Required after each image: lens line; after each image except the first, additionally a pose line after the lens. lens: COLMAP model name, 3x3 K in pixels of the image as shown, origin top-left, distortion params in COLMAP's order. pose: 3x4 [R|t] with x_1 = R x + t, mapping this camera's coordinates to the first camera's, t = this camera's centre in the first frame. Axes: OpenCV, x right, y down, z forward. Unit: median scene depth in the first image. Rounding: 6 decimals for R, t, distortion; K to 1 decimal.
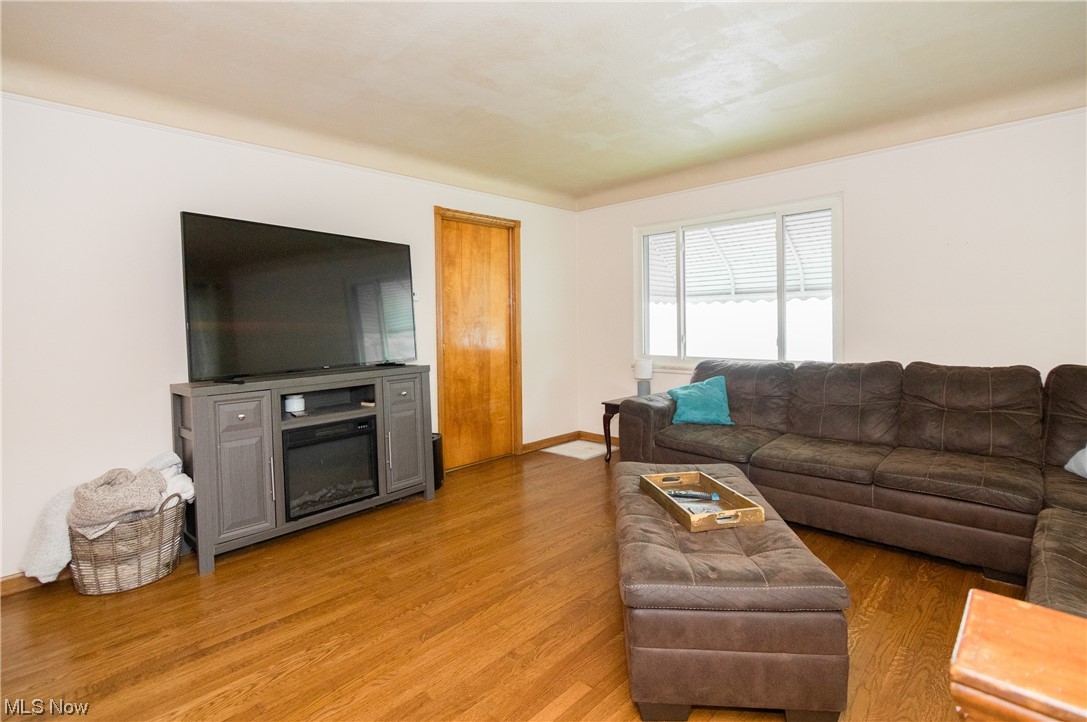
lens RADIAL K [[518.0, 0, 570.5], [0, 518.0, 336.6], [0, 0, 1]] dist [-0.002234, 0.000779]
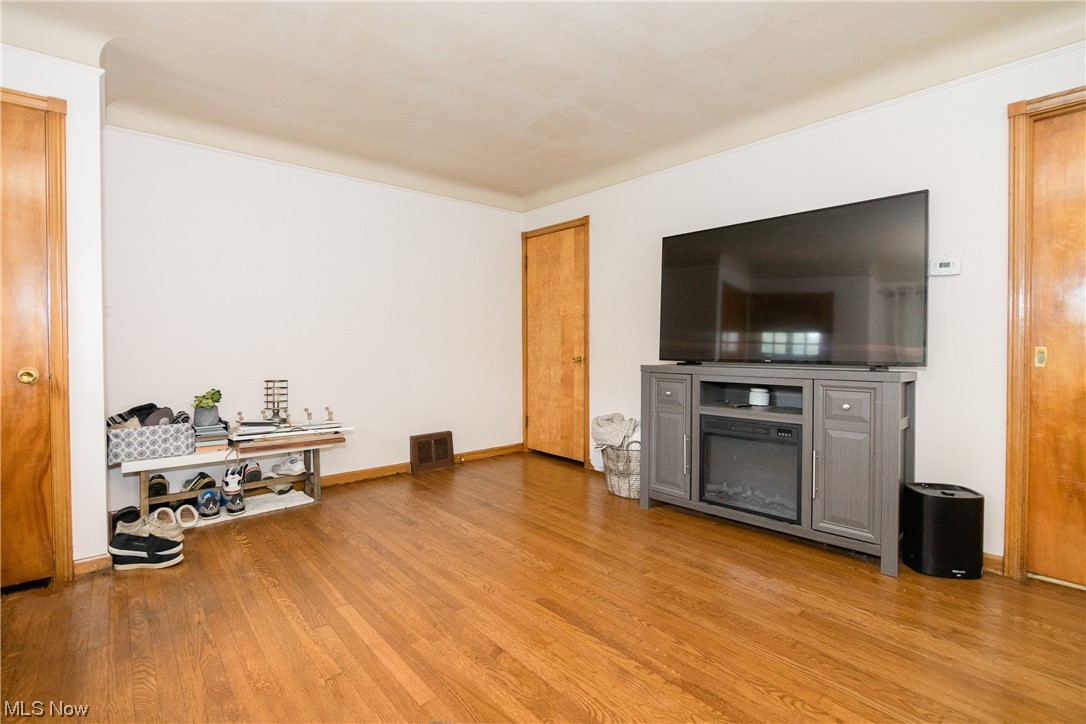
lens RADIAL K [[507.8, 0, 533.6], [0, 507.8, 353.1], [0, 0, 1]] dist [-0.003192, 0.000463]
pose [[-0.121537, 0.035015, -0.991969, 0.582186], [-0.030340, 0.998780, 0.038973, 0.027968], [0.992123, 0.034833, -0.120327, 0.871613]]
